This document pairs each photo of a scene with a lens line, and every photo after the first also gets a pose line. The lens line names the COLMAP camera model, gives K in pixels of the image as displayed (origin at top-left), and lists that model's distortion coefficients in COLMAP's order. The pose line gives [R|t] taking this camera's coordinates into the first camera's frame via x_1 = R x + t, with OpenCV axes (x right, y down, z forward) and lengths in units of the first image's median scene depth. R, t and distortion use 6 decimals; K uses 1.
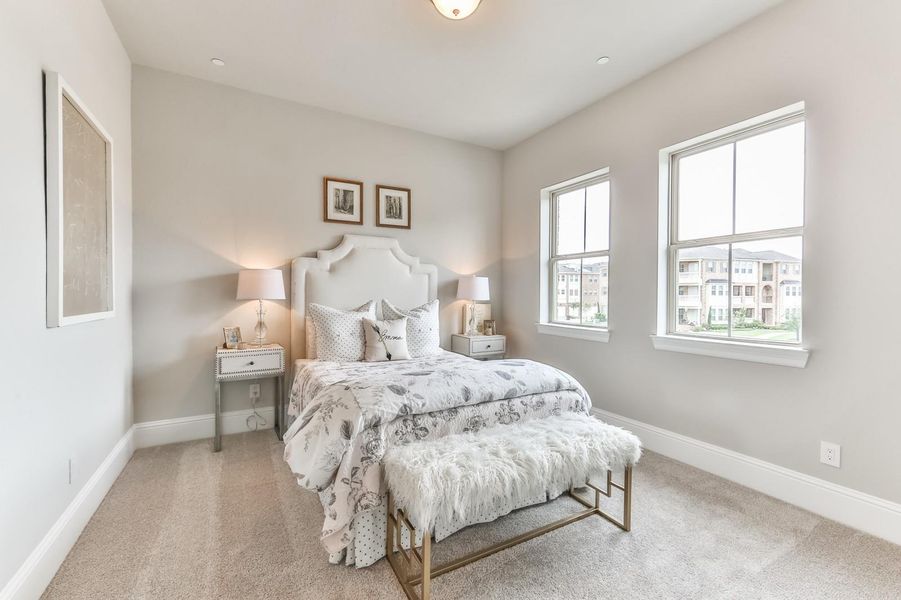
lens RADIAL K [[378.8, 0, 455.8], [0, 378.8, 296.9], [0, 0, 1]] dist [-0.000312, 0.003171]
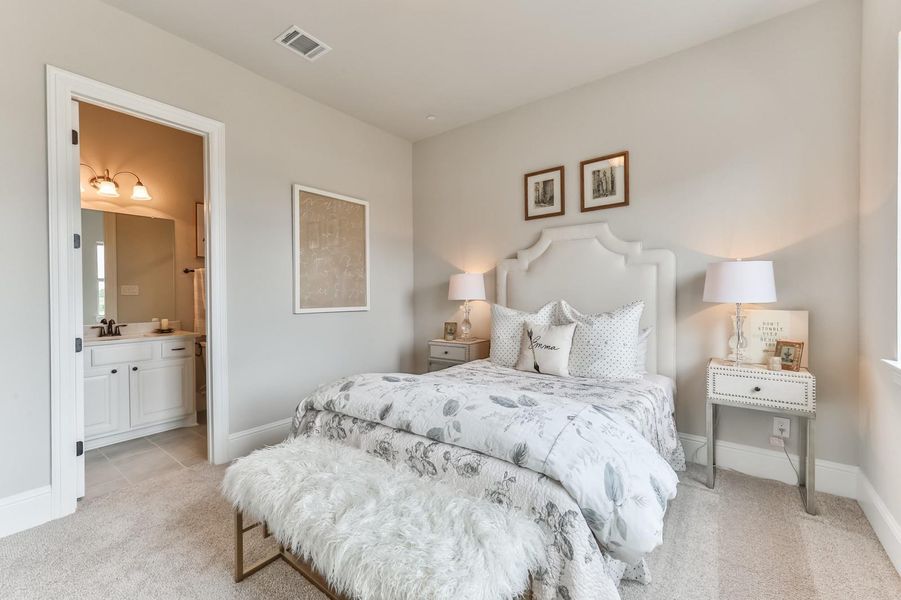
lens RADIAL K [[378.8, 0, 453.8], [0, 378.8, 300.1], [0, 0, 1]] dist [-0.000312, 0.003171]
pose [[0.387322, 0.000678, -0.921944, 0.473780], [-0.000222, 1.000000, 0.000642, 0.004985], [0.921945, -0.000043, 0.387322, 0.450094]]
